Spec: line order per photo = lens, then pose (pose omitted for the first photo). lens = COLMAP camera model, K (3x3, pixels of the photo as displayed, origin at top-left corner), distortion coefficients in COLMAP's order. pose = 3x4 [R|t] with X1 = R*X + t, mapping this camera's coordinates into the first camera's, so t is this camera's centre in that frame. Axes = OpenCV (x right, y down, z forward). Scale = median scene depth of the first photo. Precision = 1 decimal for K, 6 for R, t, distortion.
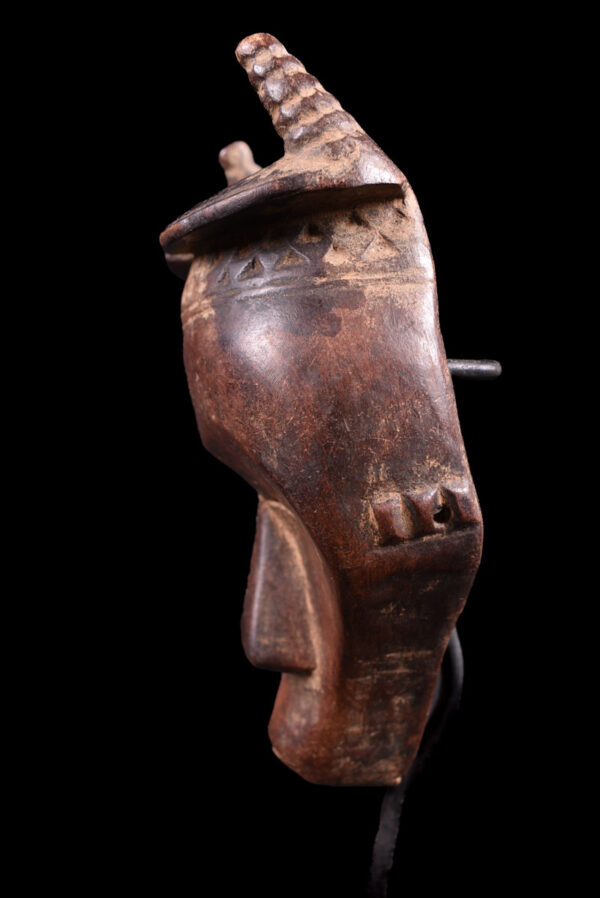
lens RADIAL K [[780.3, 0, 300.0], [0, 780.3, 449.0], [0, 0, 1]] dist [-0.099201, -0.001683]
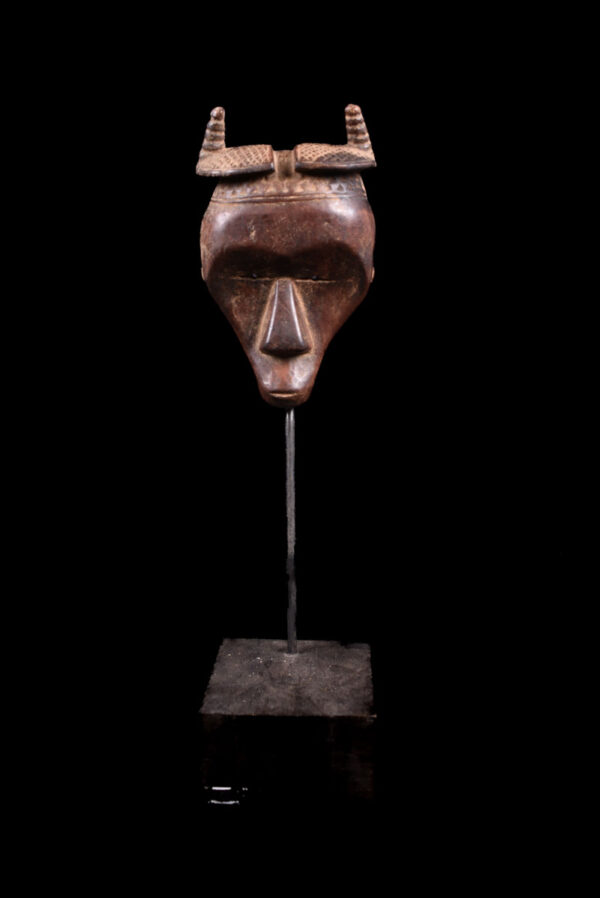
lens RADIAL K [[780.3, 0, 300.0], [0, 780.3, 449.0], [0, 0, 1]] dist [-0.099201, -0.001683]
pose [[0.180244, -0.166346, 0.969454, -3.106970], [0.107127, 0.983053, 0.148762, 0.284142], [-0.977771, 0.077041, 0.195010, 0.720986]]
